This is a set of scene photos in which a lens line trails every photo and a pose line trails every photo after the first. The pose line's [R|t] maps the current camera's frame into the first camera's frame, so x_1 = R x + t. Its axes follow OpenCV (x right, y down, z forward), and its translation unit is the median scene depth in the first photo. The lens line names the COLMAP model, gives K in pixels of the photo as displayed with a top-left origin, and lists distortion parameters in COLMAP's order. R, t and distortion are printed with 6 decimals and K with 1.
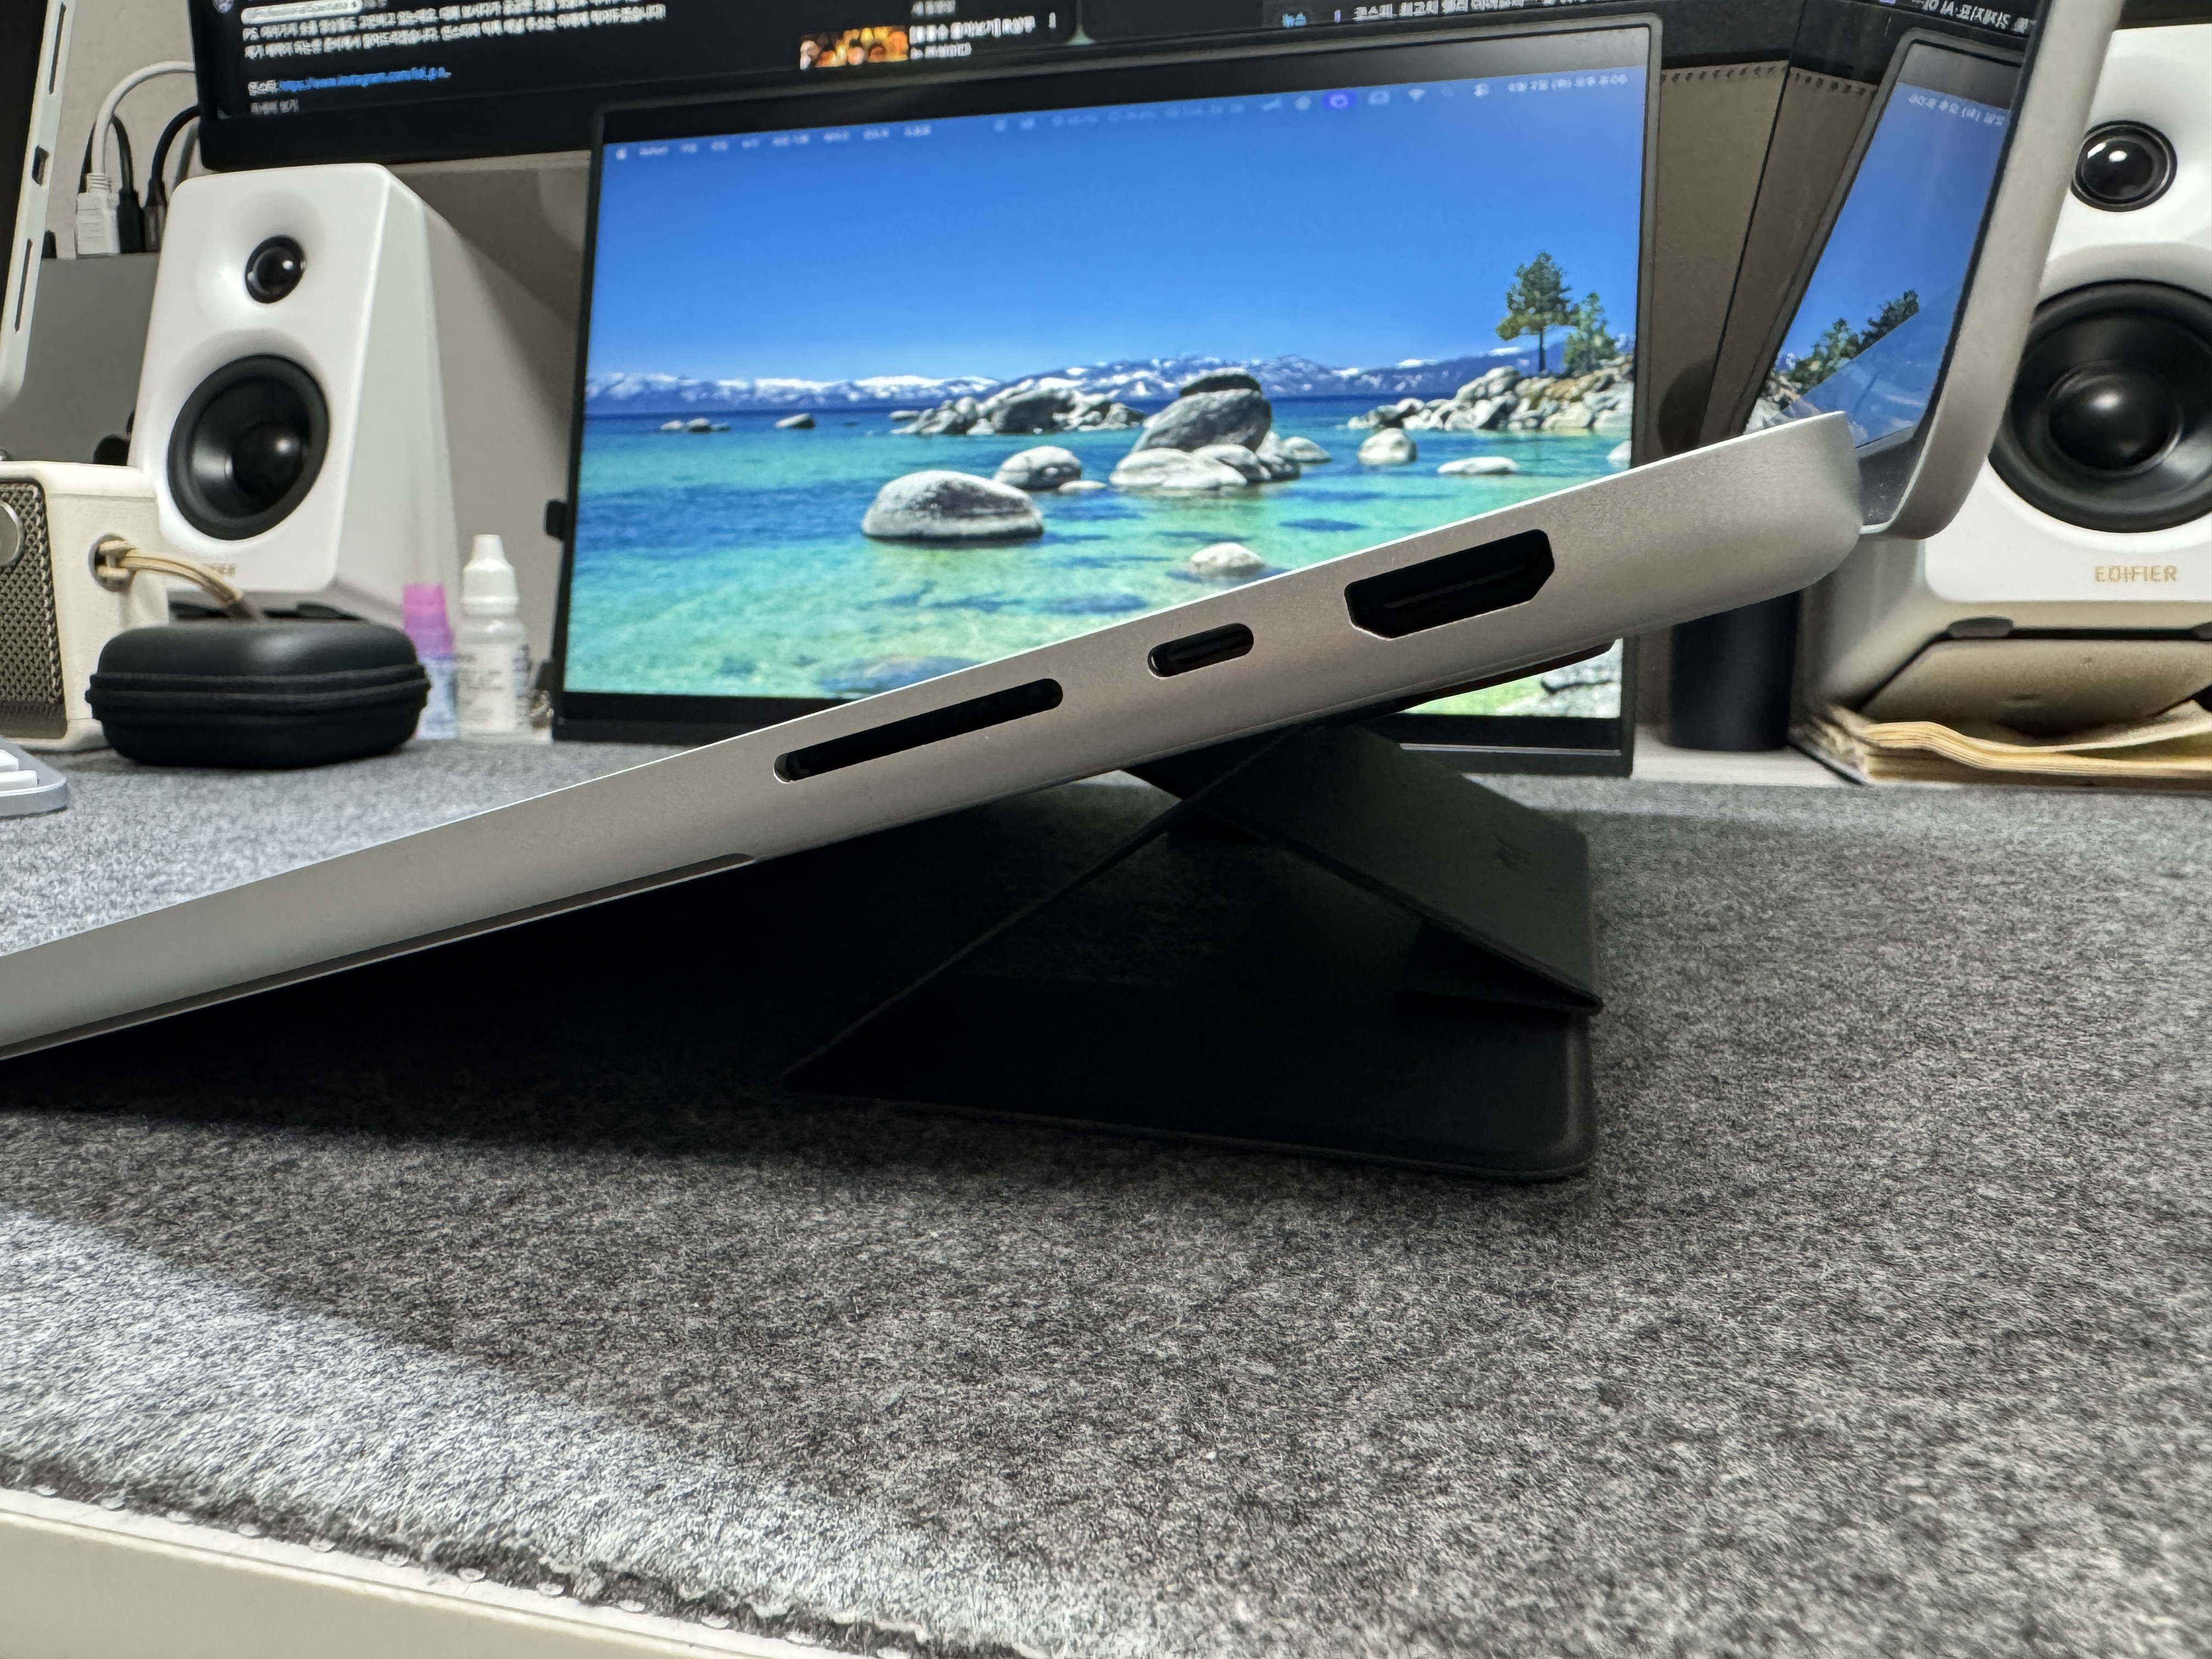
lens RADIAL K [[1613.8, 0, 1106.0], [0, 1613.8, 829.5], [0, 0, 1]] dist [-0.004619, 0.004187]
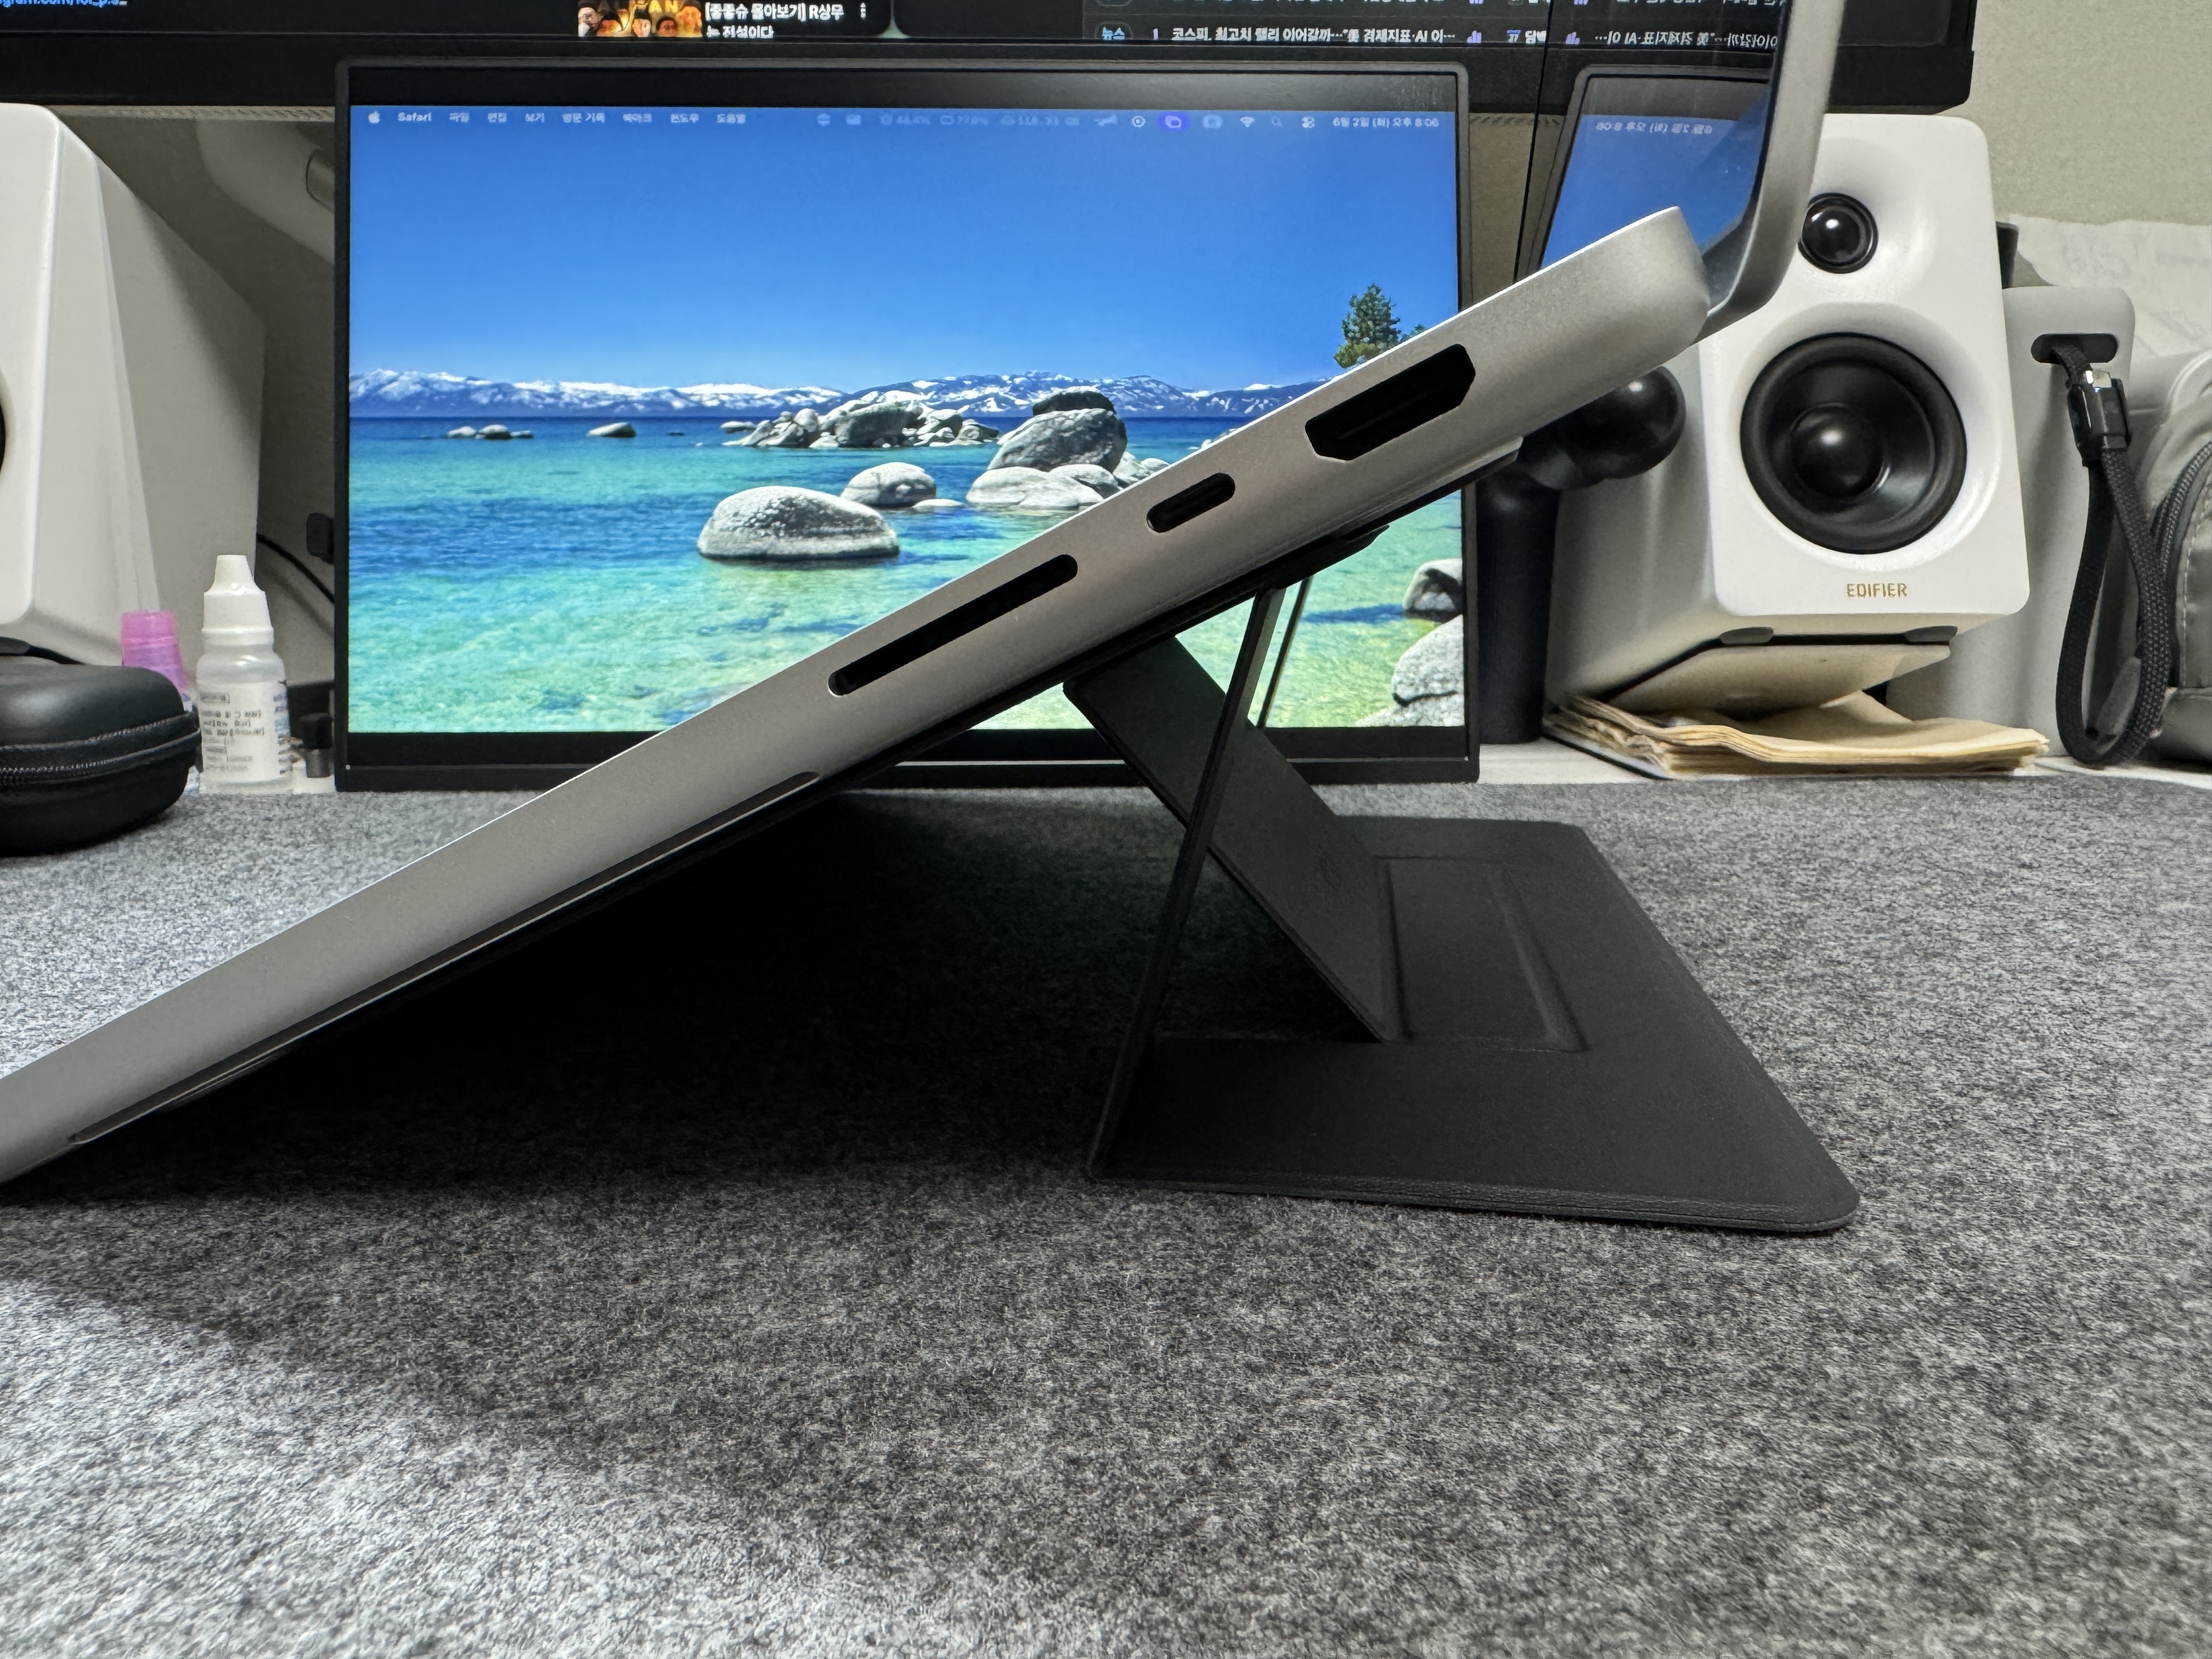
lens RADIAL K [[1572.3, 0, 1106.0], [0, 1572.3, 829.5], [0, 0, 1]] dist [-0.001111, -0.001420]
pose [[0.955390, -0.056656, 0.289863, -0.201724], [0.048257, 0.998184, 0.036049, -0.046265], [-0.291379, -0.020453, 0.956389, 0.060758]]
